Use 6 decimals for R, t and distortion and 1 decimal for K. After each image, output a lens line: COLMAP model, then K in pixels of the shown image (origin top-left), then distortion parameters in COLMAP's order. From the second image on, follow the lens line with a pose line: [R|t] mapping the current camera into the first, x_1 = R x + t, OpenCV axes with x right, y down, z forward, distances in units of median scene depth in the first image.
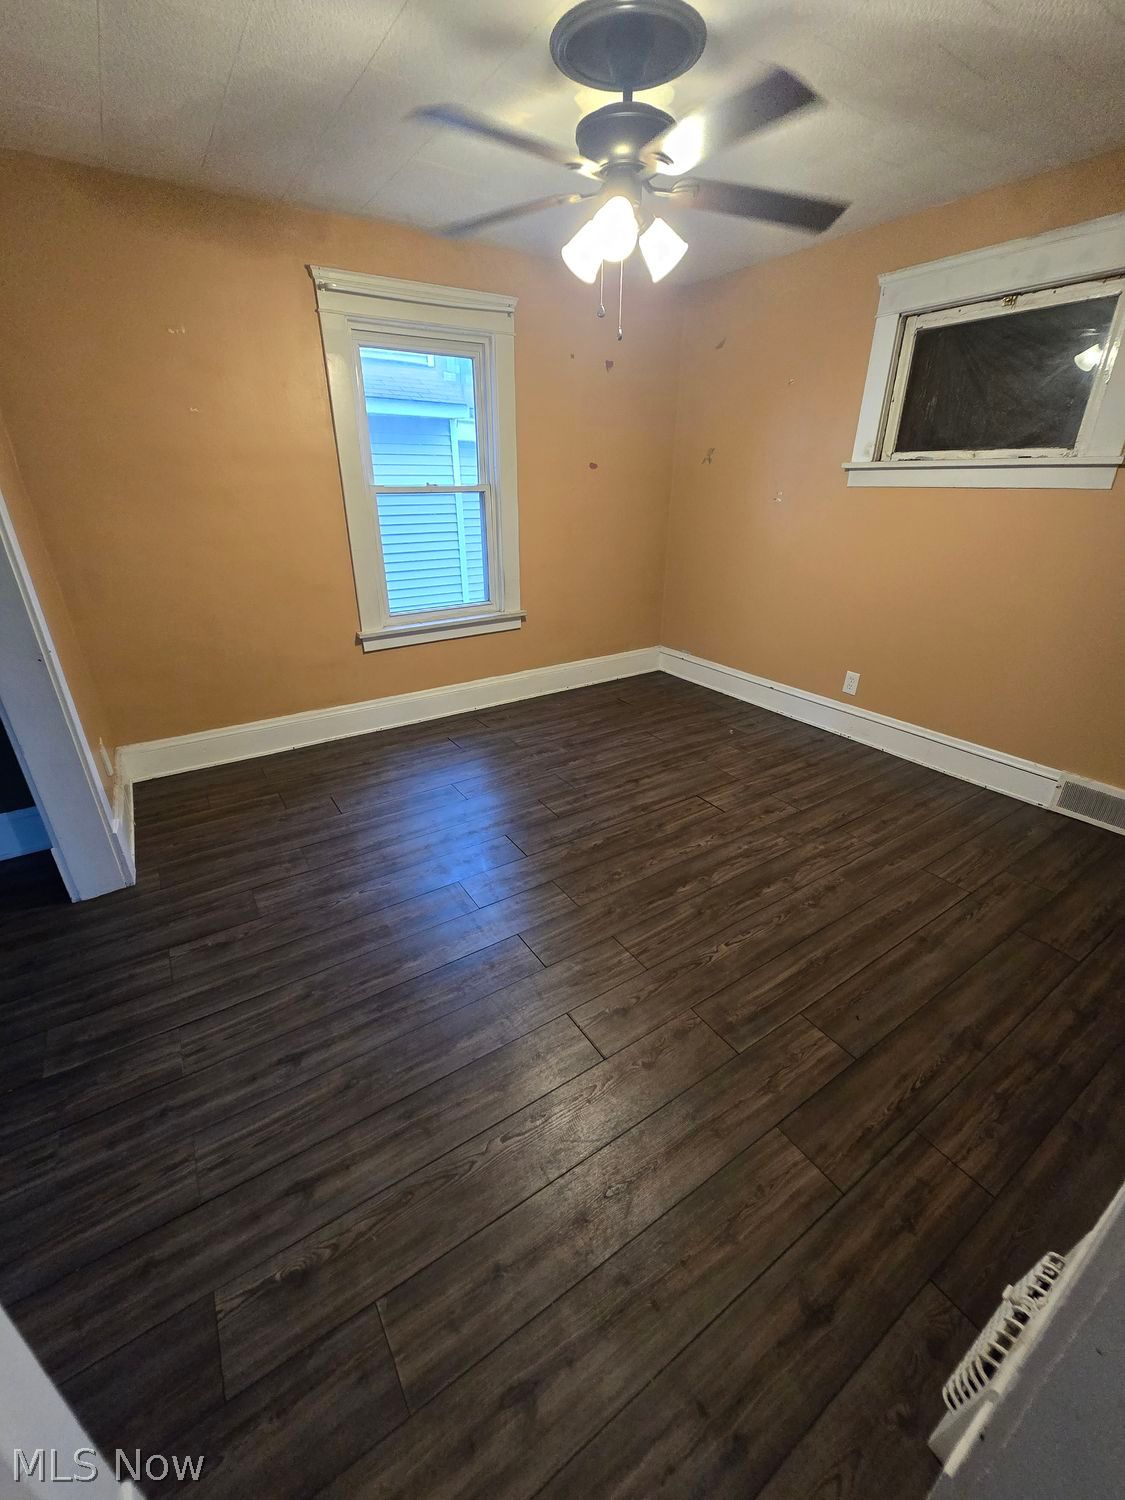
lens RADIAL K [[615.0, 0, 564.9], [0, 615.0, 751.7], [0, 0, 1]] dist [-0.008099, 0.001164]
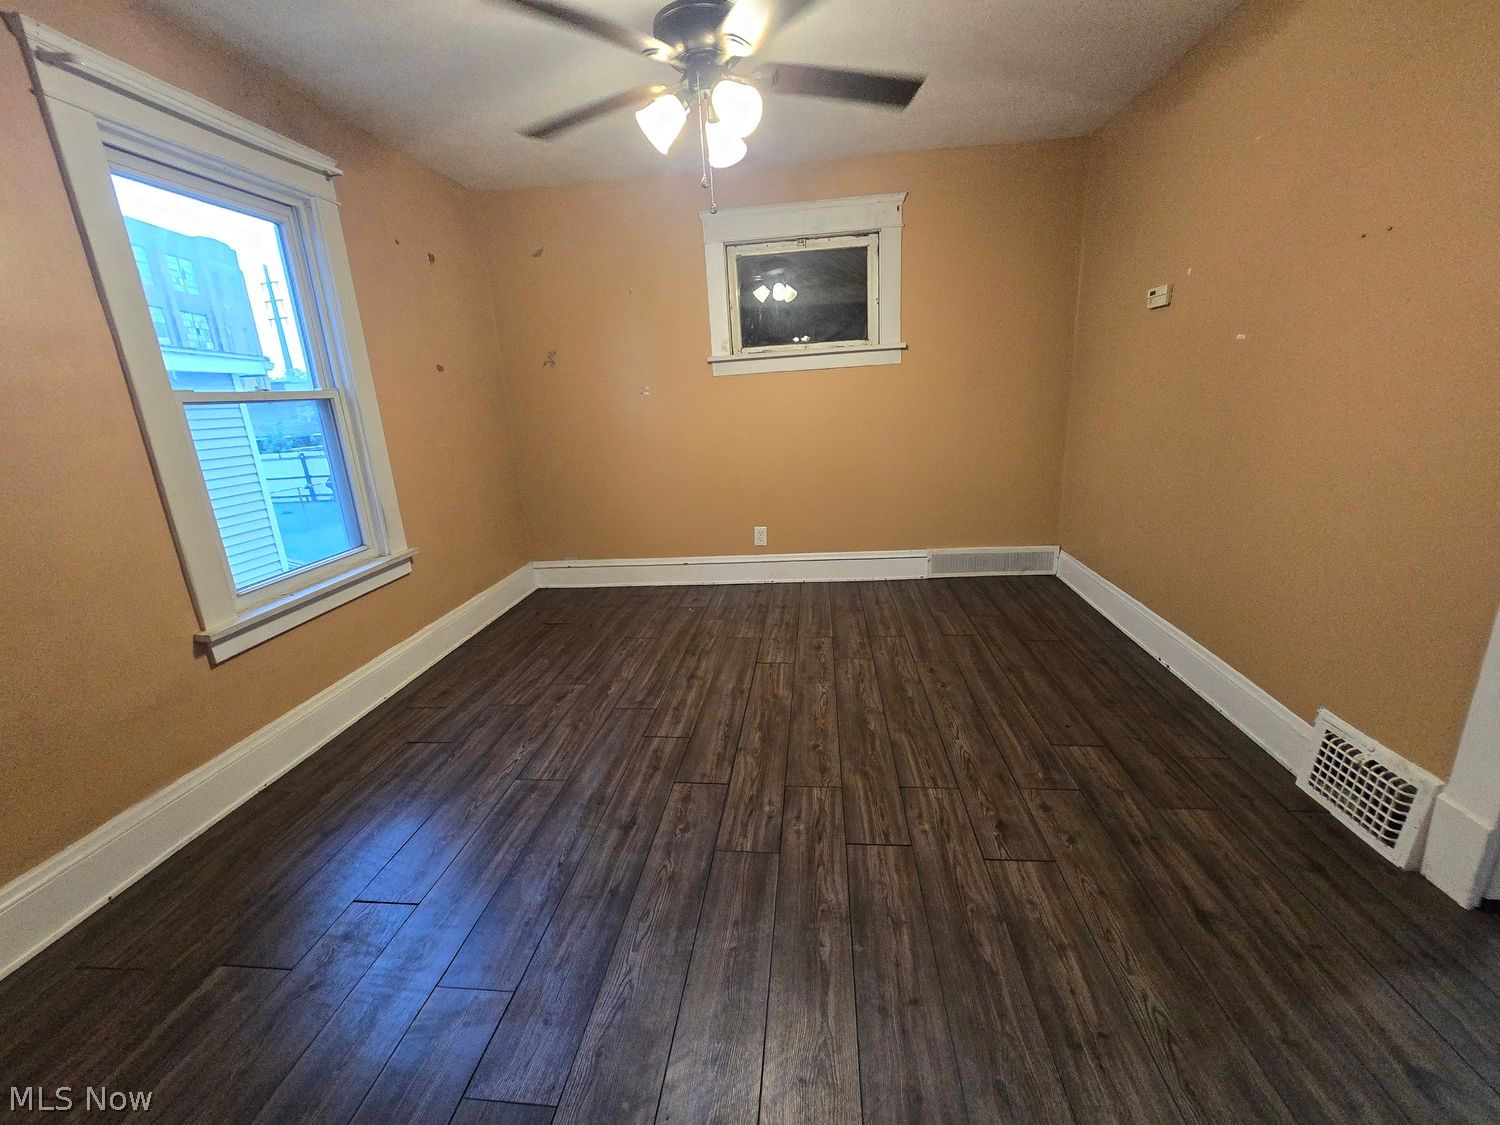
lens RADIAL K [[615.0, 0, 754.5], [0, 615.0, 557.8], [0, 0, 1]] dist [-0.008099, 0.001164]
pose [[0.629482, -0.236418, 0.740175, -0.451973], [0.369522, 0.929057, -0.017511, -0.064794], [-0.683525, 0.284534, 0.672186, 0.269206]]
